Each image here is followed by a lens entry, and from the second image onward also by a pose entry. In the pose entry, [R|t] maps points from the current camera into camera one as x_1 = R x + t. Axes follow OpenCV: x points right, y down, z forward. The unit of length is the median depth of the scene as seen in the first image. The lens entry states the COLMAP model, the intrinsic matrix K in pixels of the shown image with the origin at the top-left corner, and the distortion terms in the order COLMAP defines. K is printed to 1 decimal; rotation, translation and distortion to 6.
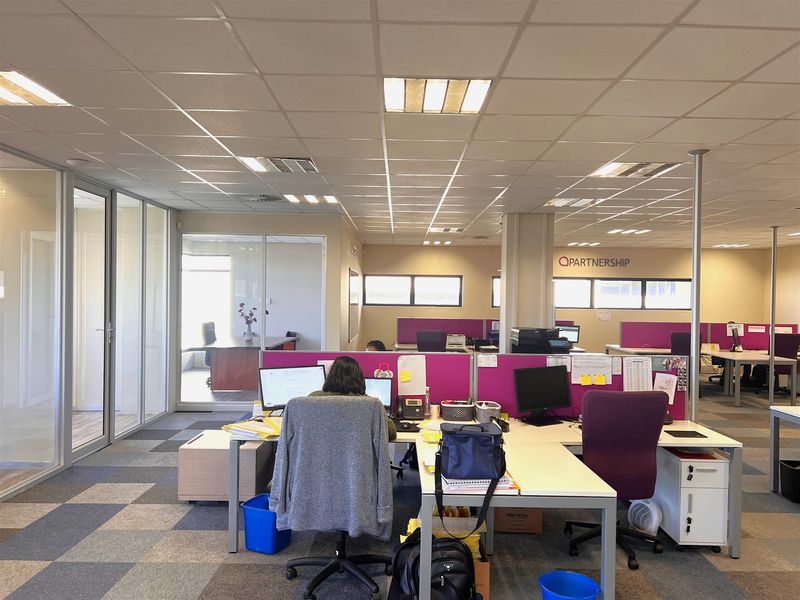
lens RADIAL K [[603.8, 0, 400.0], [0, 603.8, 300.0], [0, 0, 1]] dist [0.079233, 0.001624]
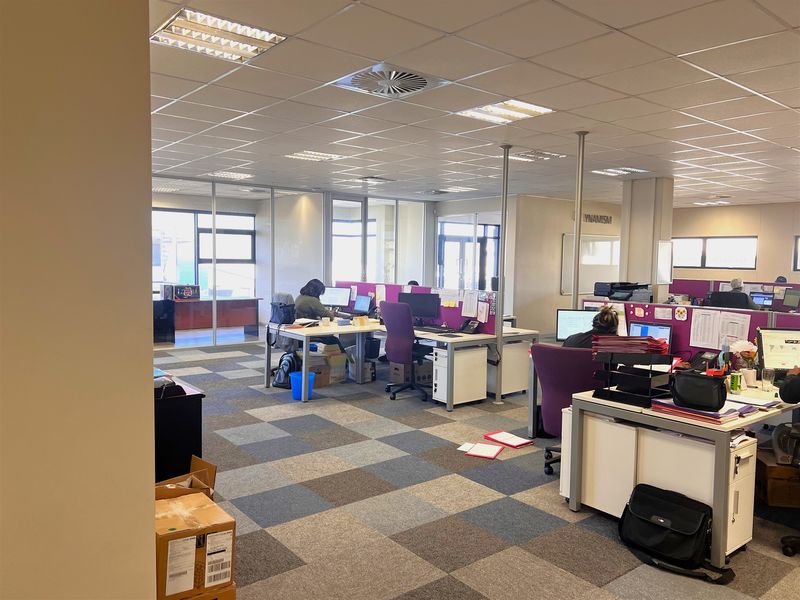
lens RADIAL K [[603.8, 0, 400.0], [0, 603.8, 300.0], [0, 0, 1]] dist [0.079233, 0.001624]
pose [[0.572279, 0.061374, -0.817759, 0.573218], [-0.021017, 0.997966, 0.060190, 0.011843], [0.819789, -0.017258, 0.572405, 0.002575]]
